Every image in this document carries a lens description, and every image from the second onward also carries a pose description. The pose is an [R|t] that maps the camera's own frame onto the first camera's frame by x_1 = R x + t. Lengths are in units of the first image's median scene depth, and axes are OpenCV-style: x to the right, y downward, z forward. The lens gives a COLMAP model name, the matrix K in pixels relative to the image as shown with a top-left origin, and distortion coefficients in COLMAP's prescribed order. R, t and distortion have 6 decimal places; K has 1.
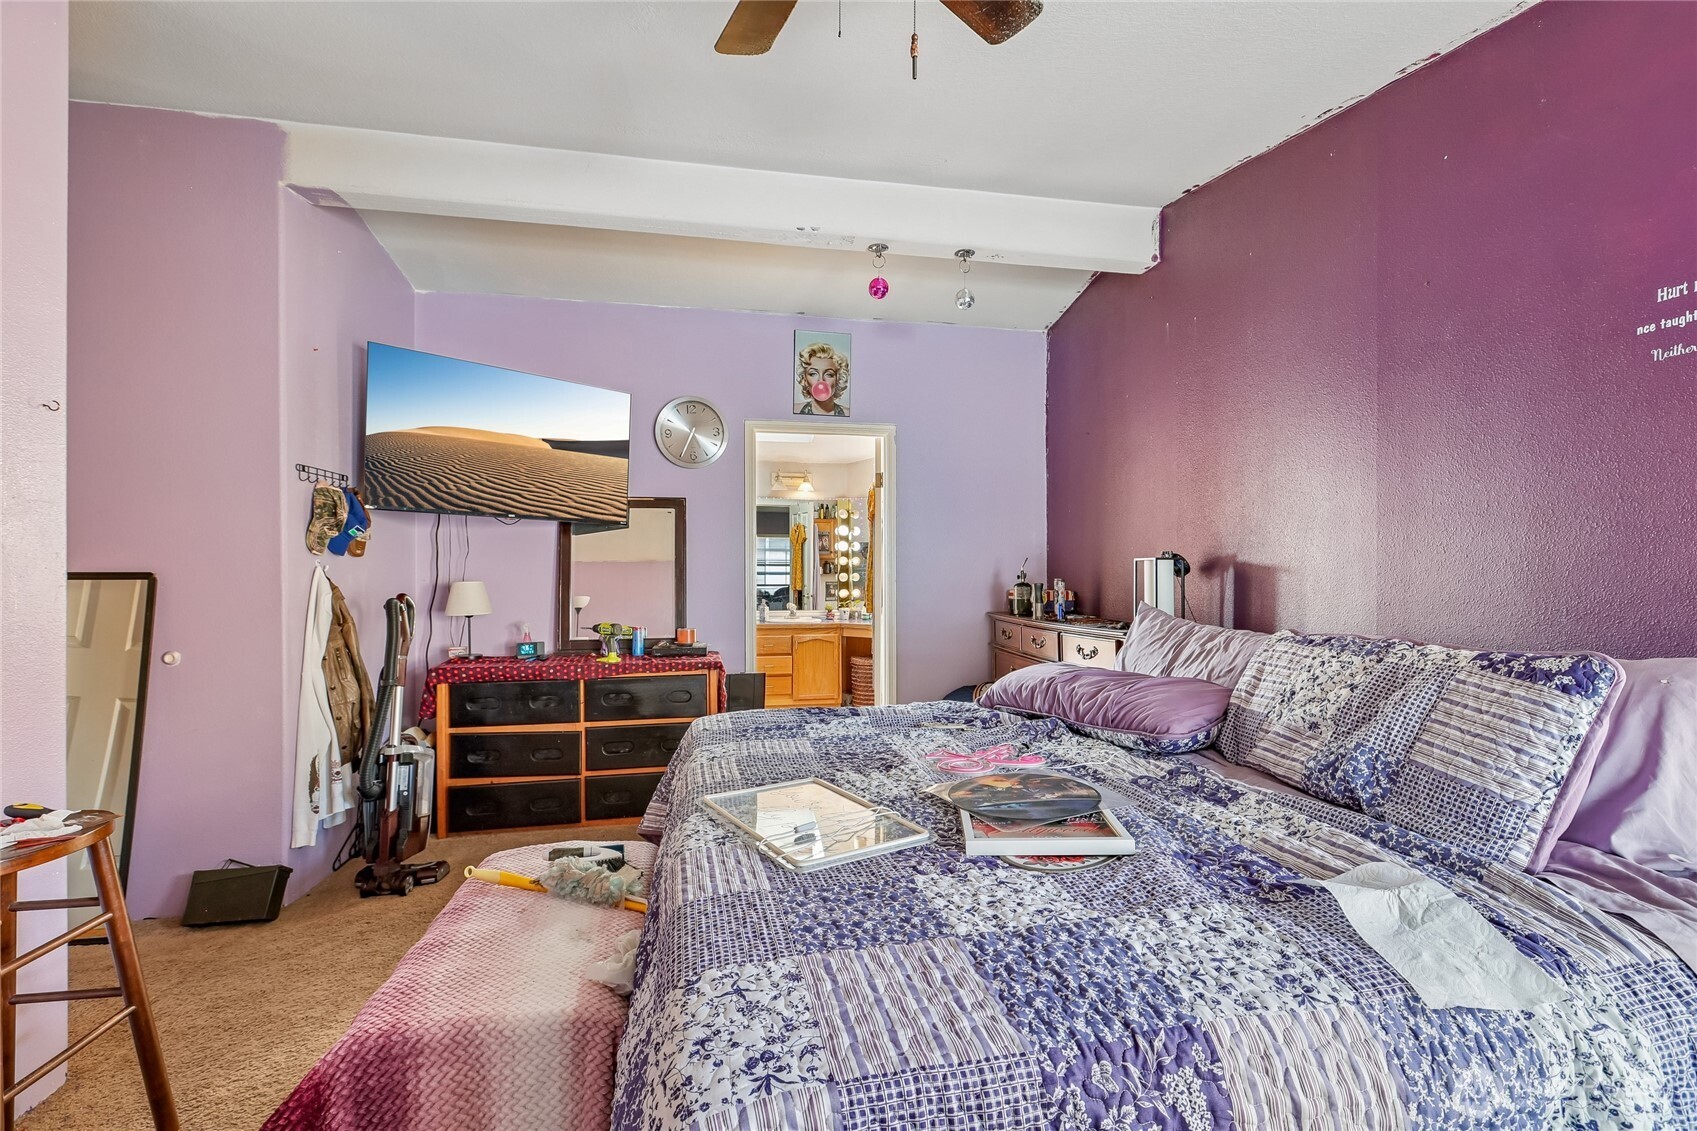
lens RADIAL K [[756.6, 0, 847.9], [0, 756.6, 567.4], [0, 0, 1]] dist [-0.000694, 0.000168]
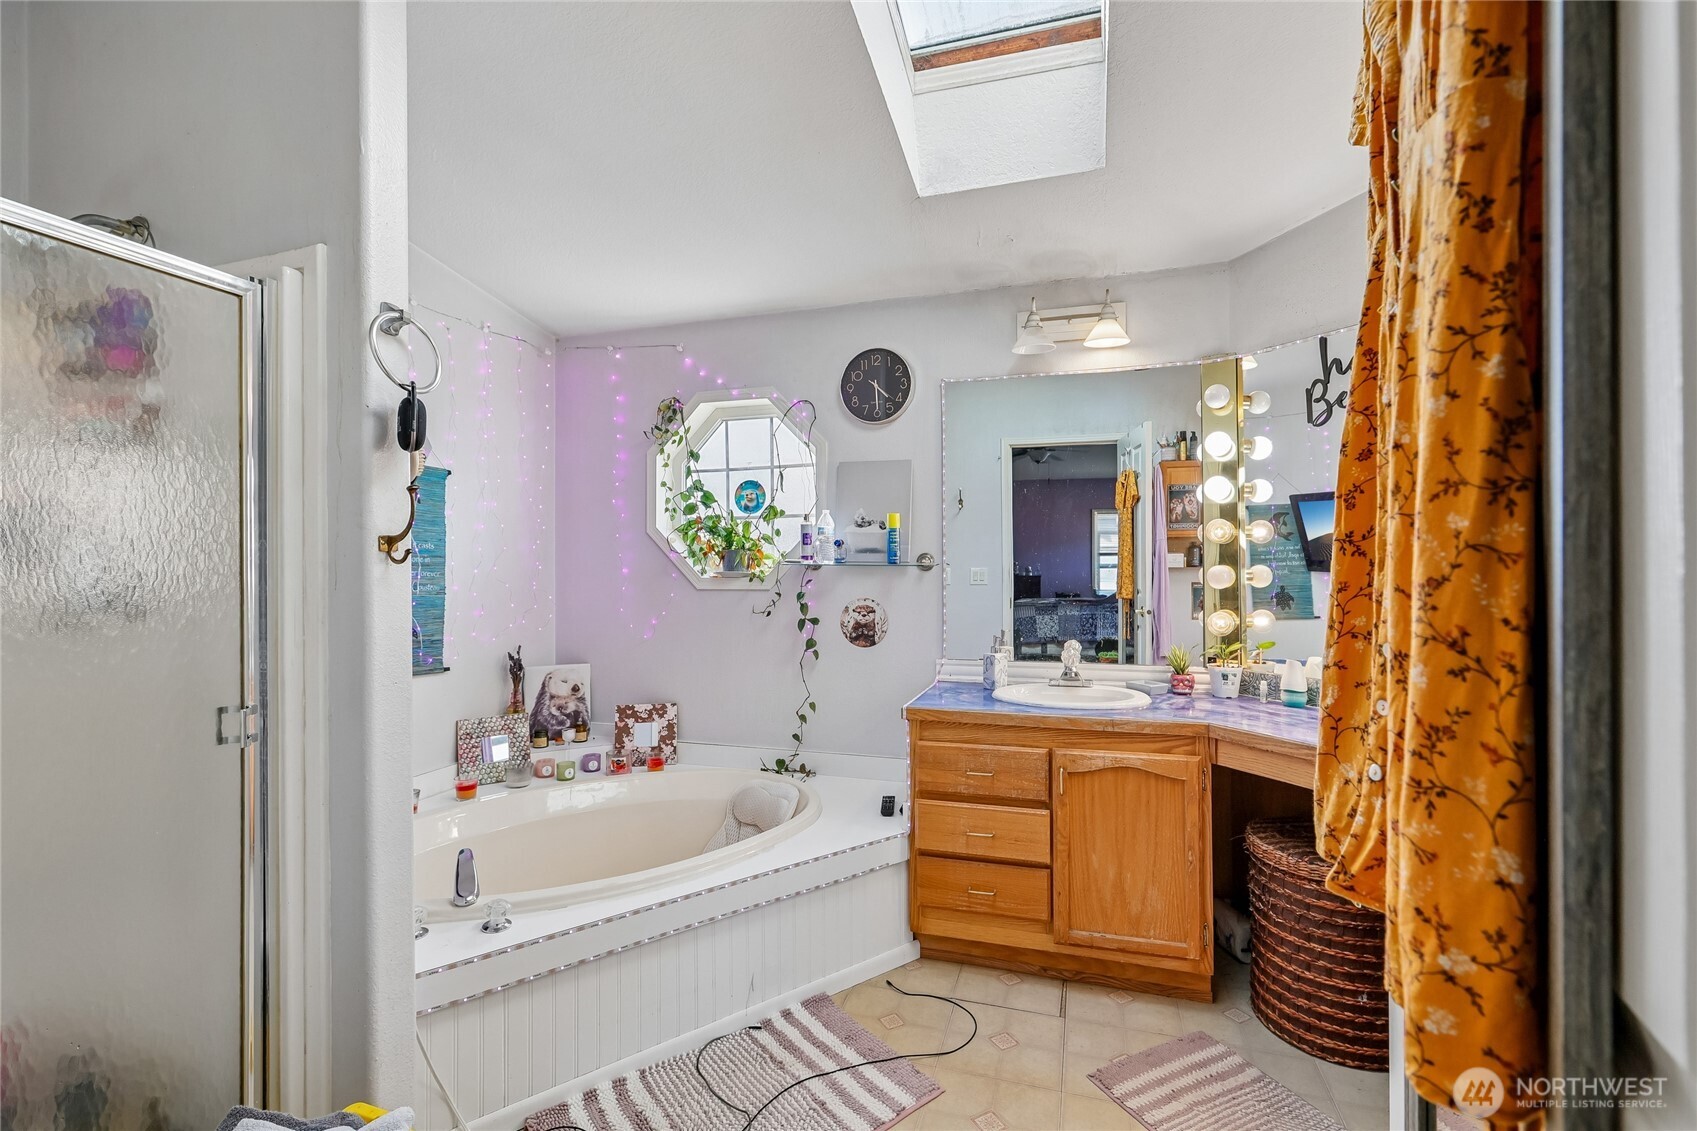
lens RADIAL K [[756.6, 0, 846.4], [0, 756.6, 565.5], [0, 0, 1]] dist [-0.000694, 0.000168]
pose [[0.883090, -0.007024, -0.469152, 0.005425], [0.010548, 0.999932, 0.004885, 0.004298], [0.469086, -0.009263, 0.883104, 0.601207]]
